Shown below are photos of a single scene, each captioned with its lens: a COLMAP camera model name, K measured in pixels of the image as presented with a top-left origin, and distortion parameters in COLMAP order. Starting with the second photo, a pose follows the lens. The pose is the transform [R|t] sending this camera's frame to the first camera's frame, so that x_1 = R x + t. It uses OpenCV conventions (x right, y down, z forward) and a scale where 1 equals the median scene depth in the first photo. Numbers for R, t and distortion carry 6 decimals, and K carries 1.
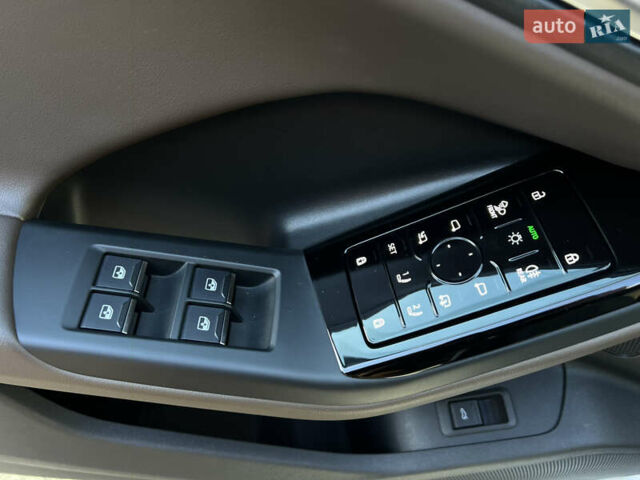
lens RADIAL K [[546.3, 0, 329.4], [0, 546.3, 254.8], [0, 0, 1]] dist [0.035316, -0.016454]
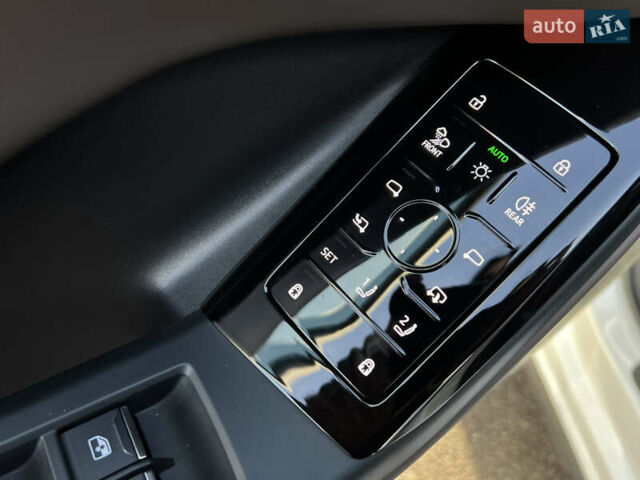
lens RADIAL K [[546.3, 0, 329.4], [0, 546.3, 254.8], [0, 0, 1]] dist [0.035316, -0.016454]
pose [[0.857702, -0.450643, 0.247523, -0.054792], [0.418011, 0.891503, 0.174613, -0.135113], [-0.299356, -0.046299, 0.953018, 0.355504]]
